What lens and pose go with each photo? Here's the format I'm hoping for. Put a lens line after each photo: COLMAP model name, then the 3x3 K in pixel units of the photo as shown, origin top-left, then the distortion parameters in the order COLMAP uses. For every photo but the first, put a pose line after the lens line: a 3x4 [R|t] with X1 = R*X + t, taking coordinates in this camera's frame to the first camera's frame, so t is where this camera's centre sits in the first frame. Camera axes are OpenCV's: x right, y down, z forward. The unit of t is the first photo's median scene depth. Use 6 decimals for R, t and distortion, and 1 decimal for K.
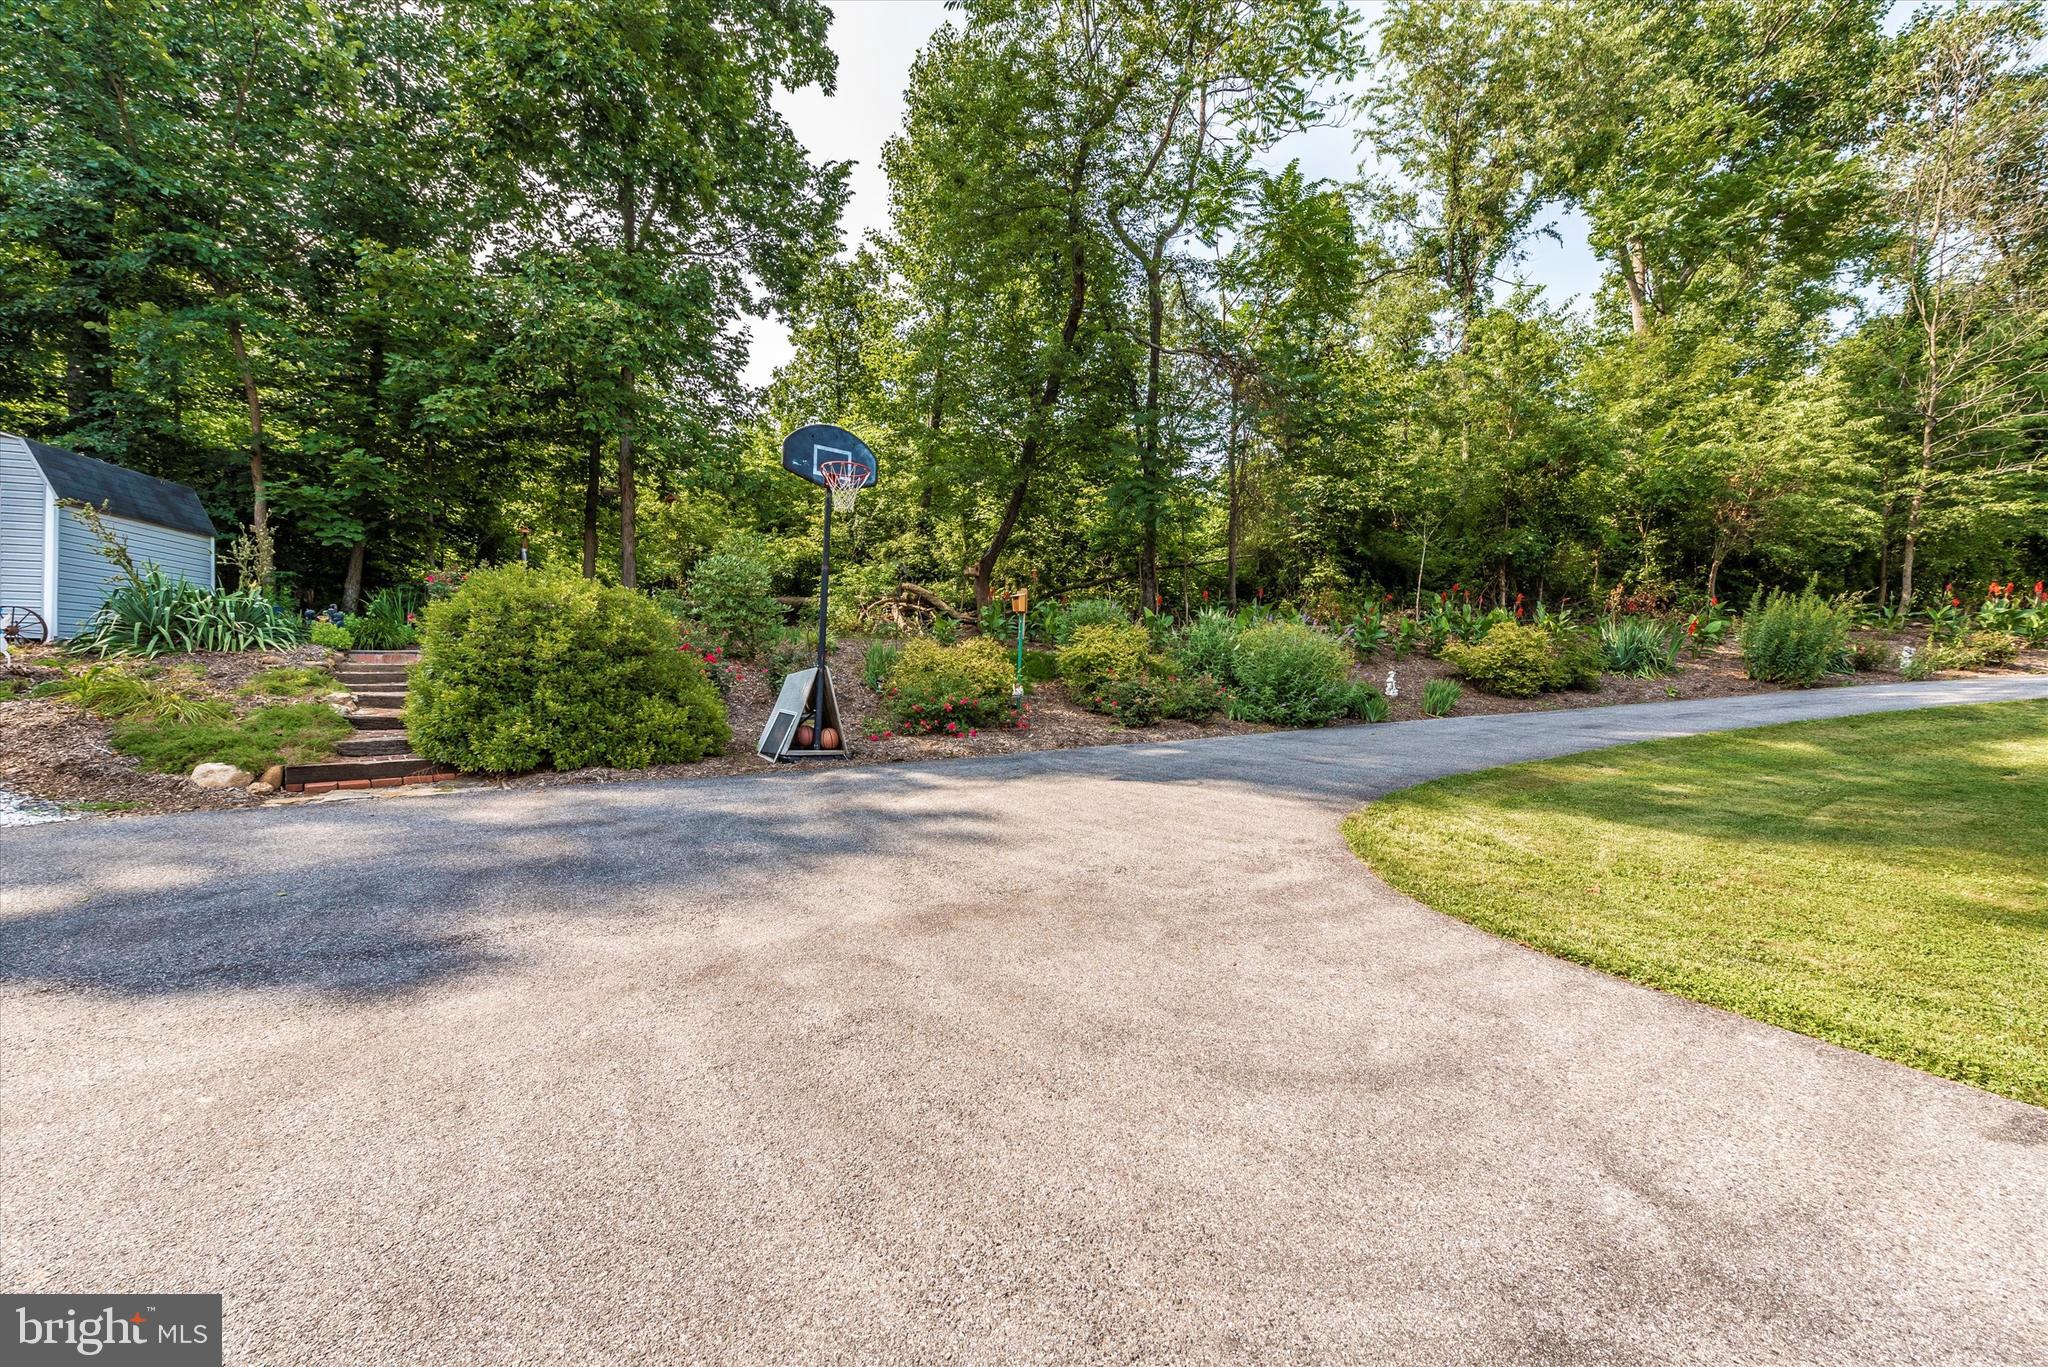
lens RADIAL K [[804.2, 0, 1024.6], [0, 804.2, 677.0], [0, 0, 1]] dist [0.008427, -0.001526]
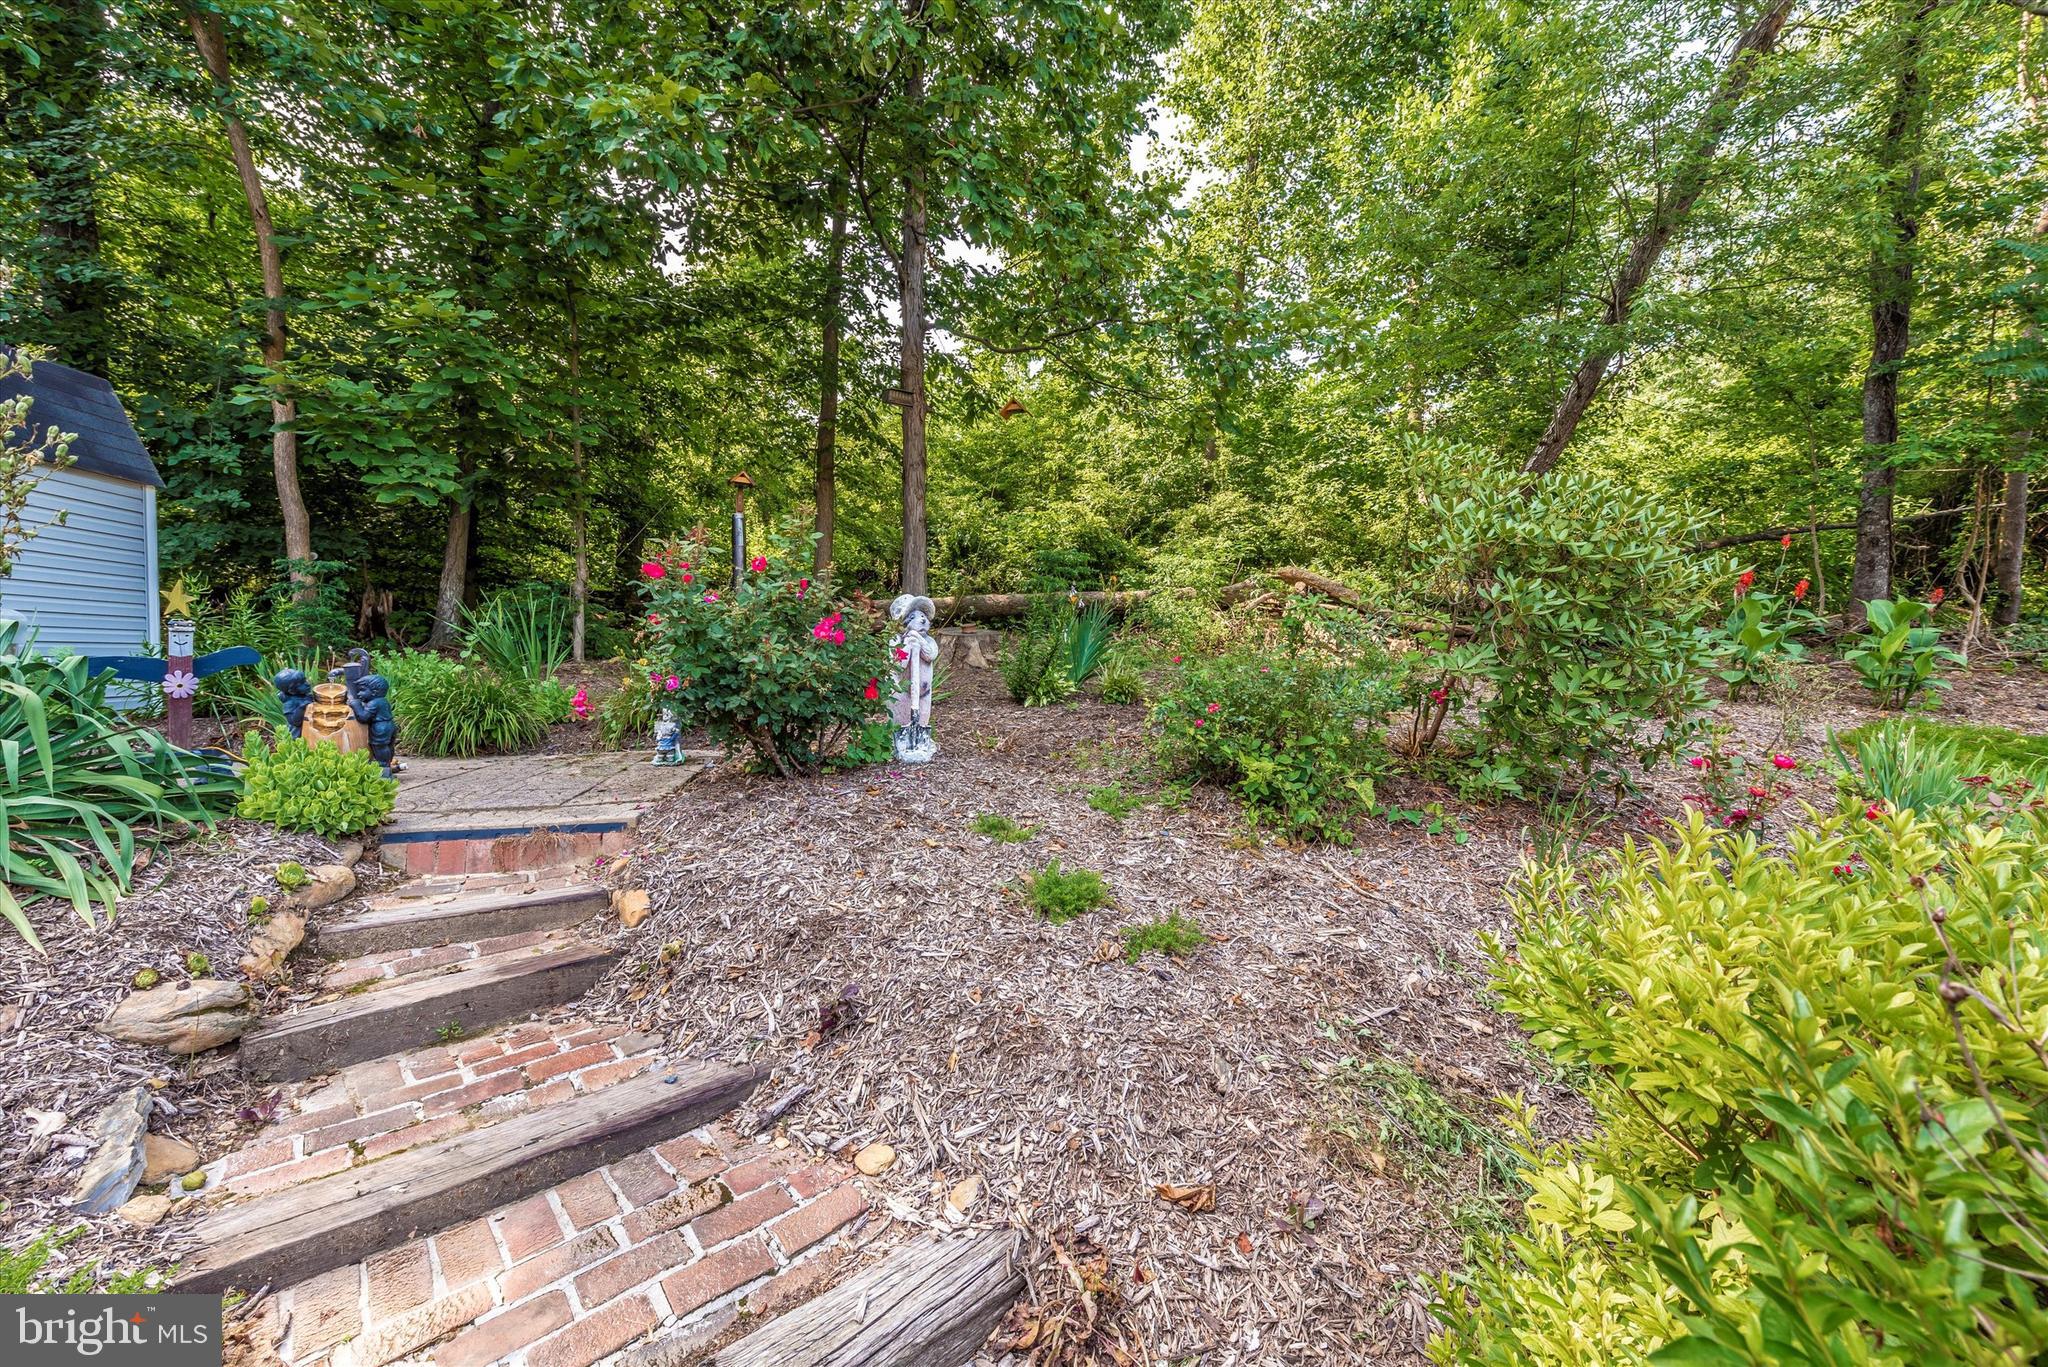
lens RADIAL K [[804.2, 0, 1019.1], [0, 804.2, 666.6], [0, 0, 1]] dist [0.008427, -0.001526]
pose [[0.995368, -0.007424, -0.095855, -0.441557], [0.007546, 0.999971, 0.000914, -0.063286], [0.095845, -0.001633, 0.995395, 0.554822]]
